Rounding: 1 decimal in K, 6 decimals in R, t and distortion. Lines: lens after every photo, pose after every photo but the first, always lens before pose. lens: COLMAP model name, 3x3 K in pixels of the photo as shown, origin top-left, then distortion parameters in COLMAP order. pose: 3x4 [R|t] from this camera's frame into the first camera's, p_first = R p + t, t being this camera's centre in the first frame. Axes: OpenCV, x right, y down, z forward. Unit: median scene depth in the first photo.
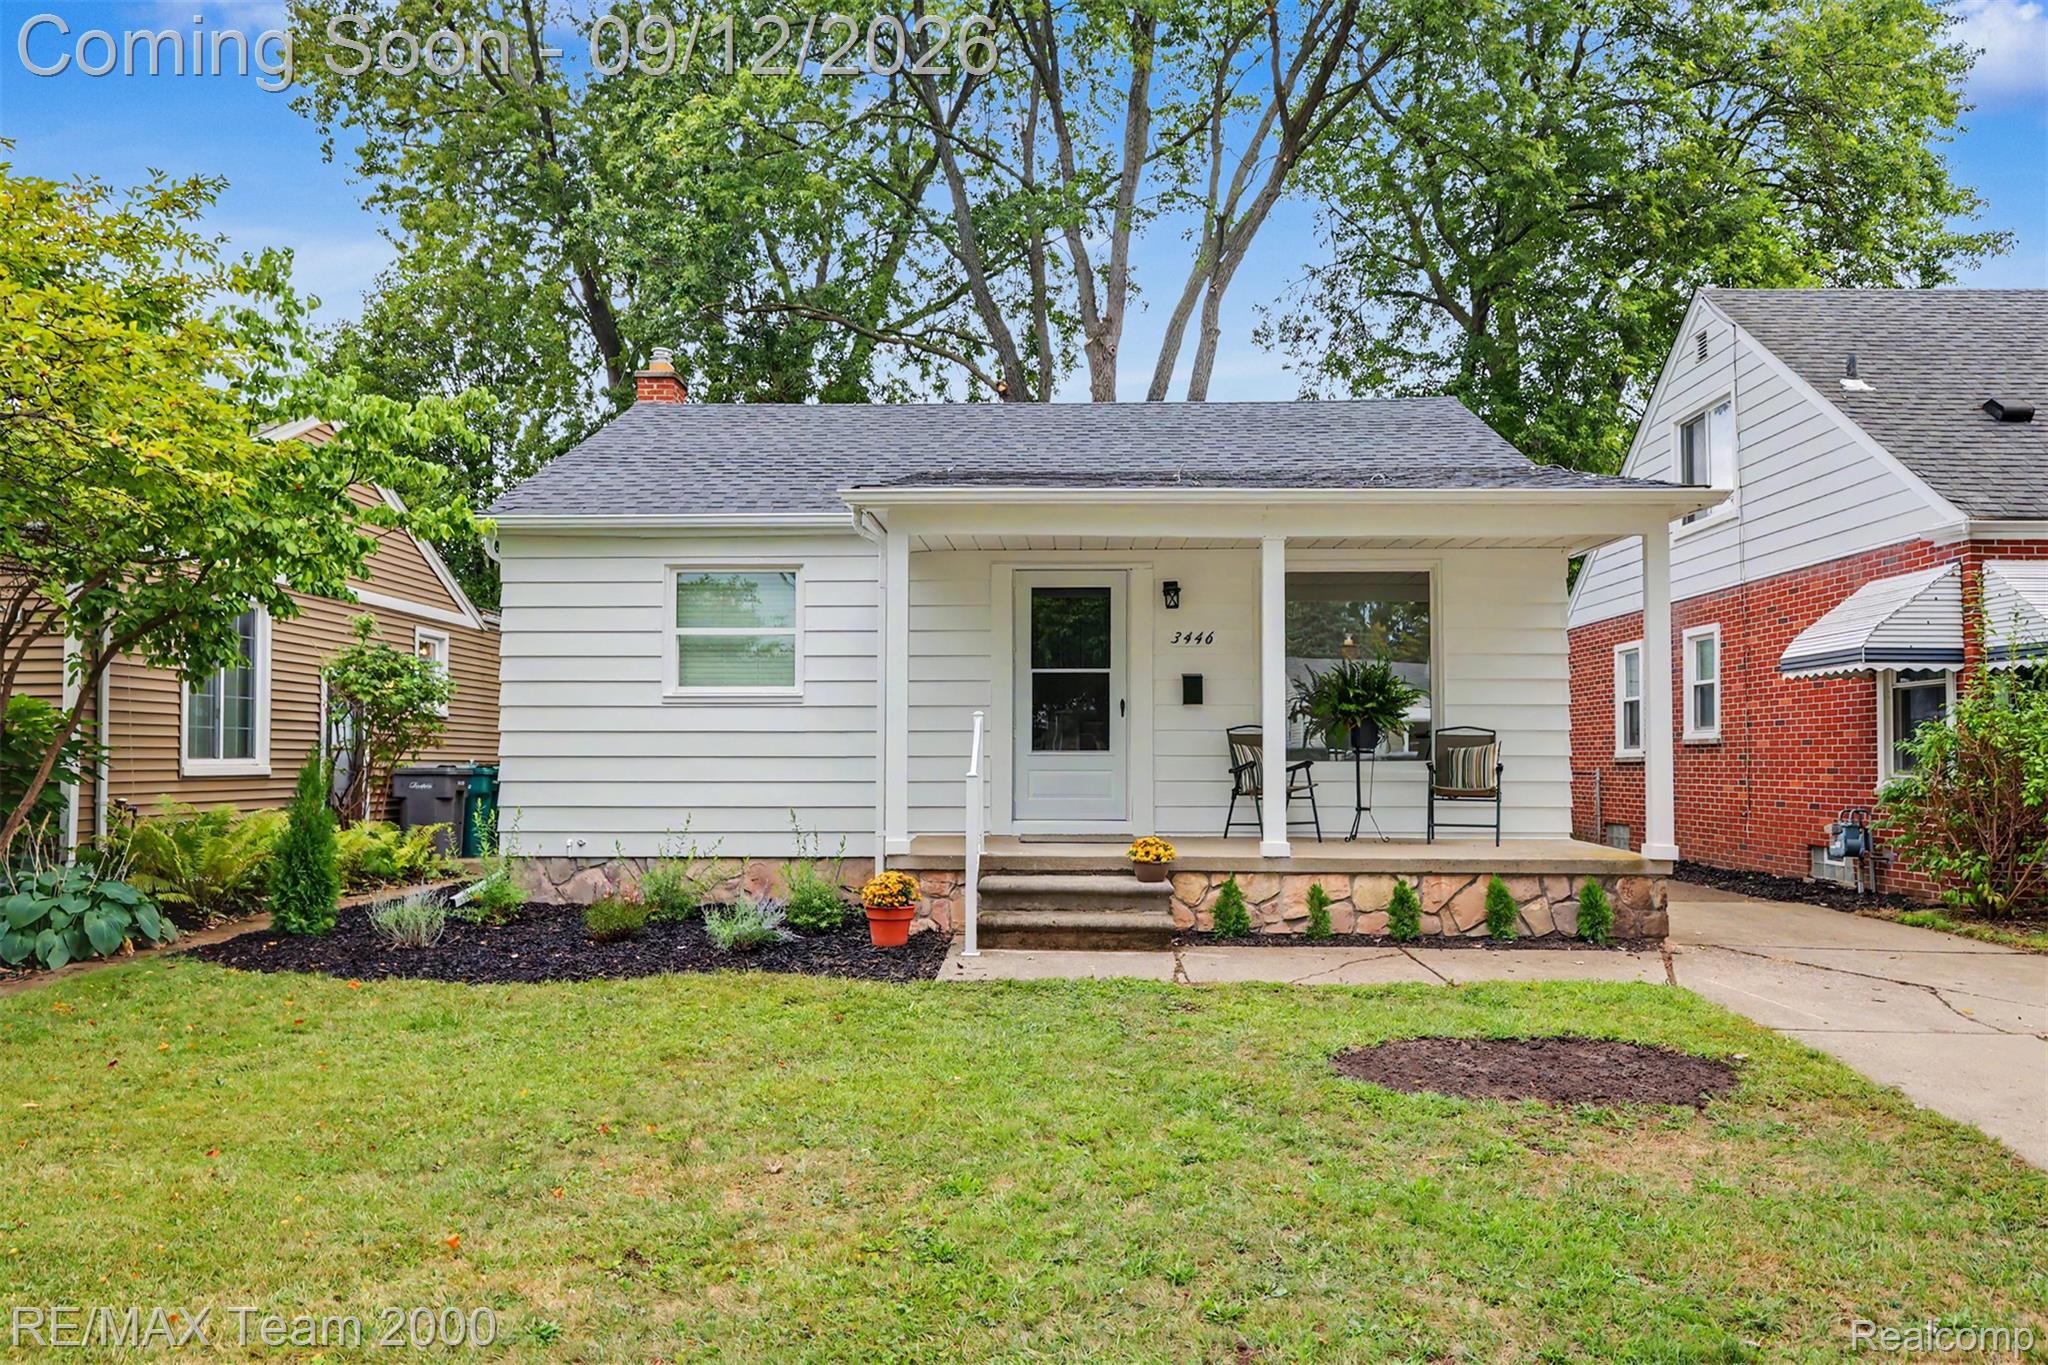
lens RADIAL K [[1383.9, 0, 1028.3], [0, 1383.9, 705.0], [0, 0, 1]] dist [0.036333, -0.000369]
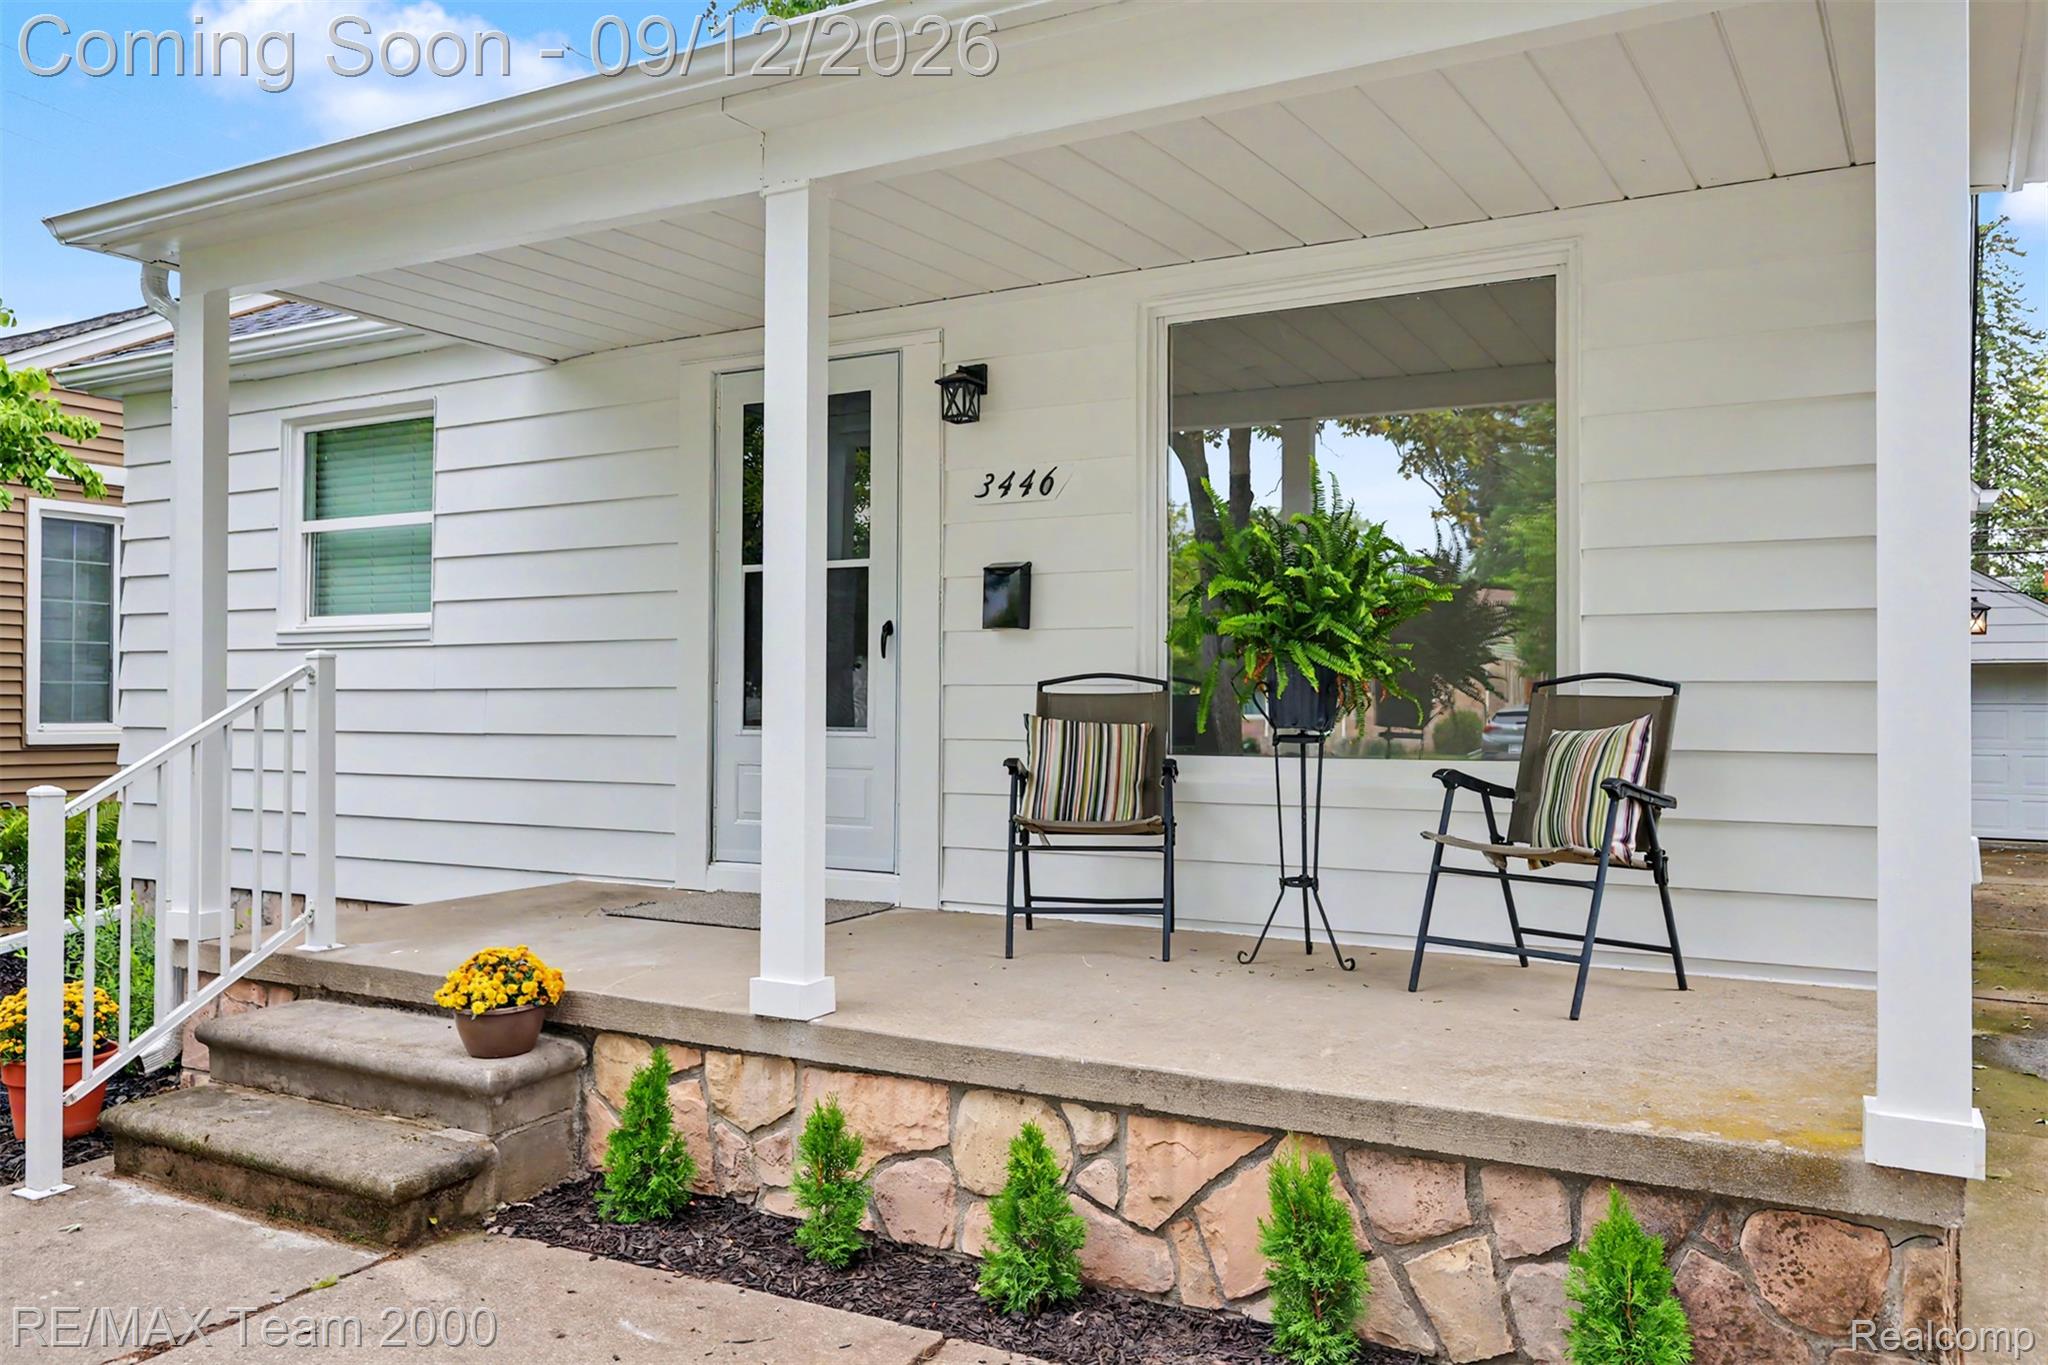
lens RADIAL K [[1589.4, 0, 1026.4], [0, 1589.4, 676.6], [0, 0, 1]] dist [0.026286, 0.000033]
pose [[0.878631, -0.004770, -0.477477, 0.449925], [0.012764, 0.999827, 0.013499, 0.009910], [0.477330, -0.017955, 0.878540, 0.647001]]
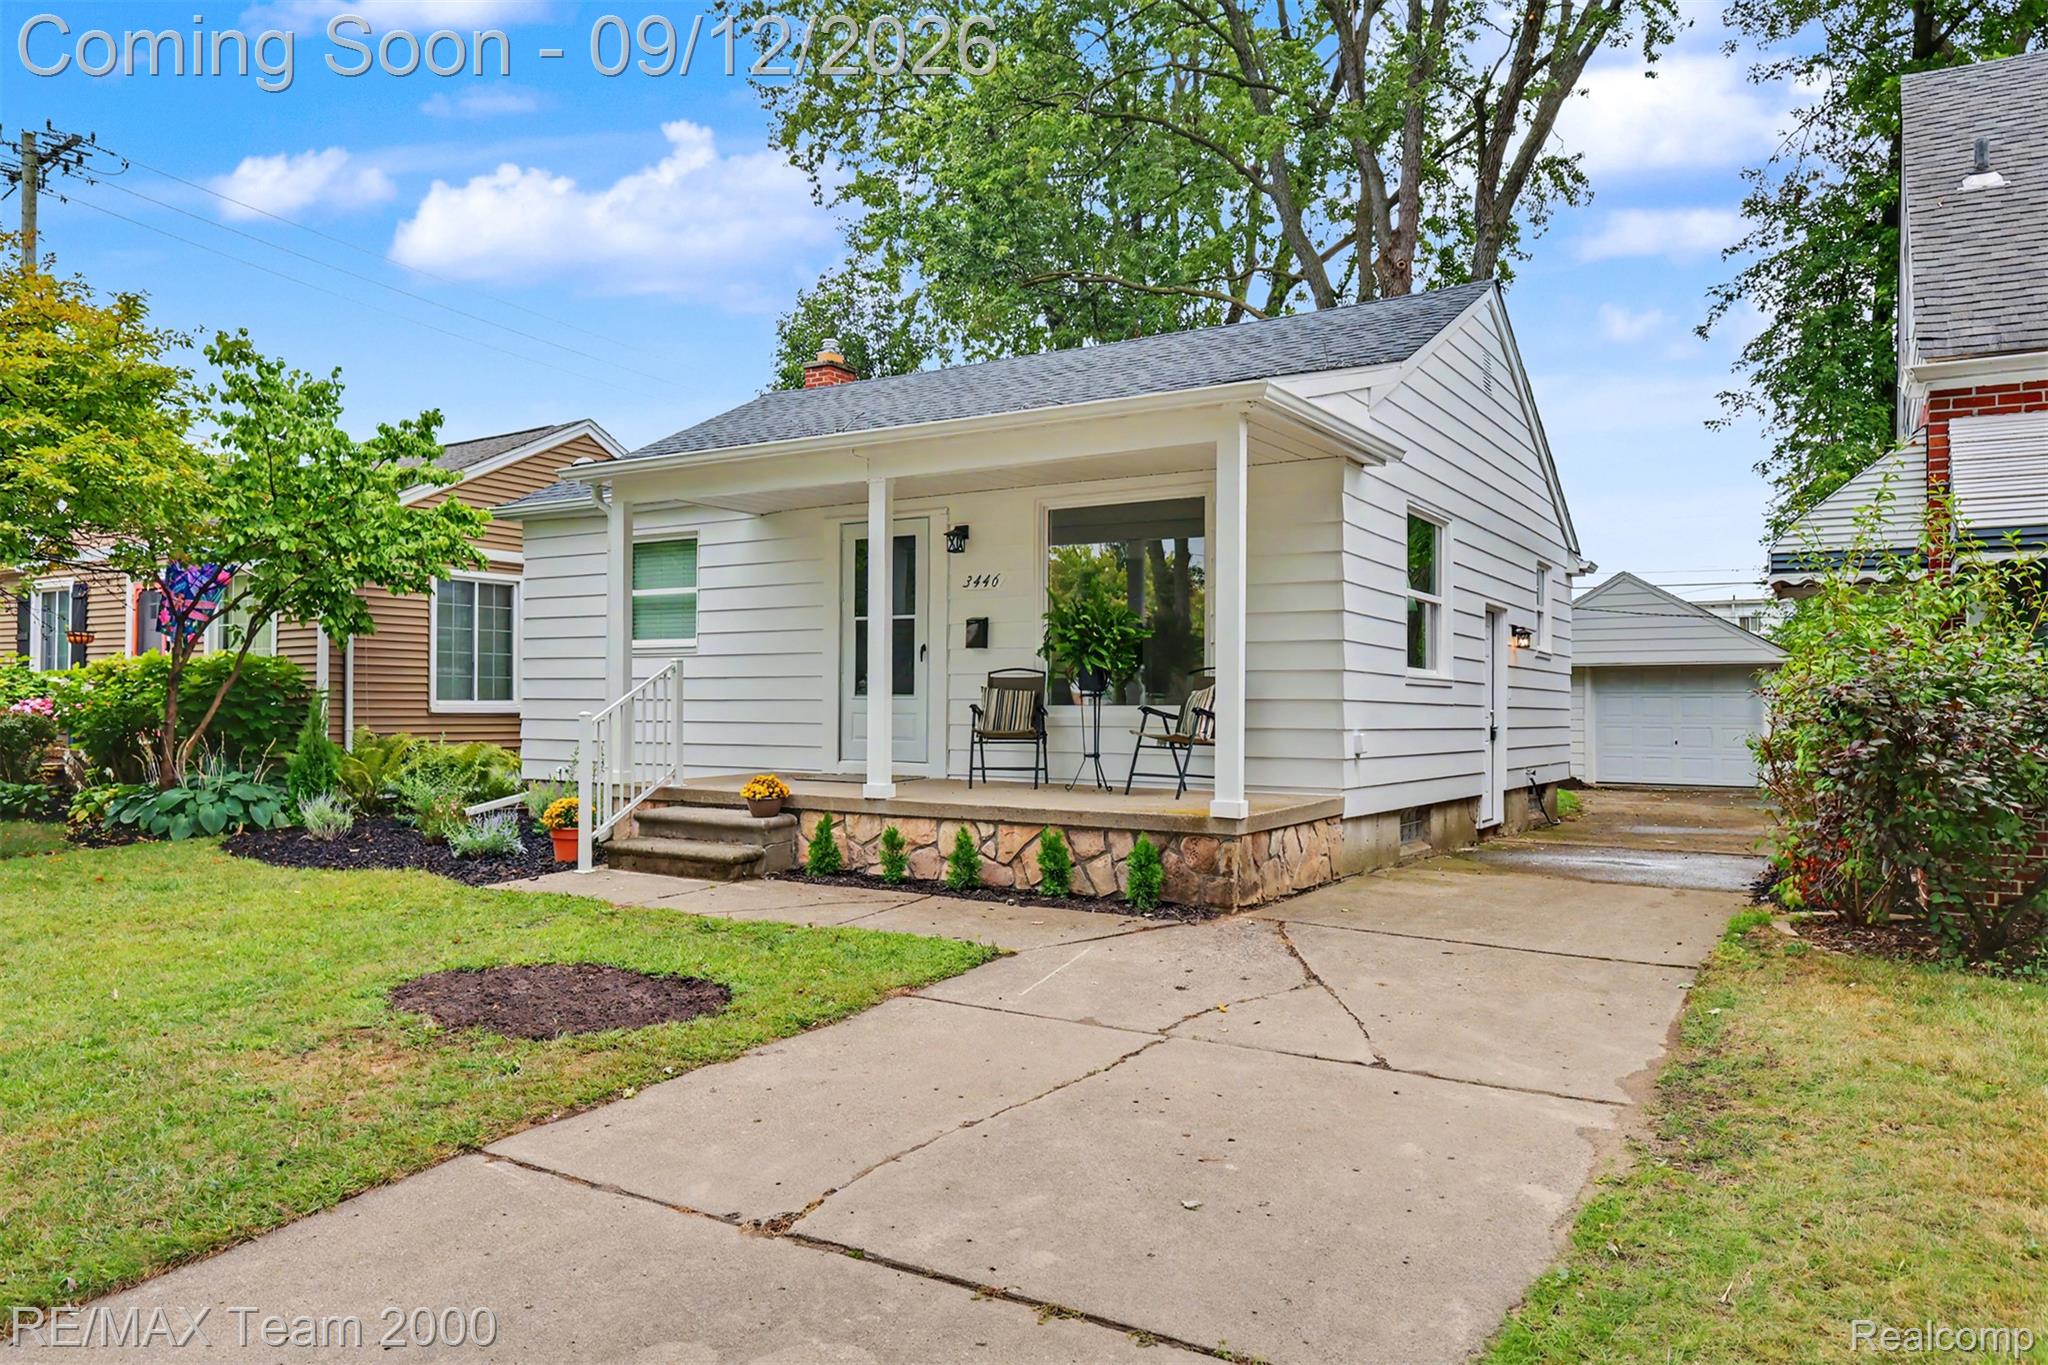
lens RADIAL K [[1383.9, 0, 1023.1], [0, 1383.9, 676.7], [0, 0, 1]] dist [0.036333, -0.000369]
pose [[0.858457, -0.005792, -0.512854, 0.787257], [0.013297, 0.999851, 0.010967, 0.011507], [0.512714, -0.016234, 0.858406, 0.194476]]
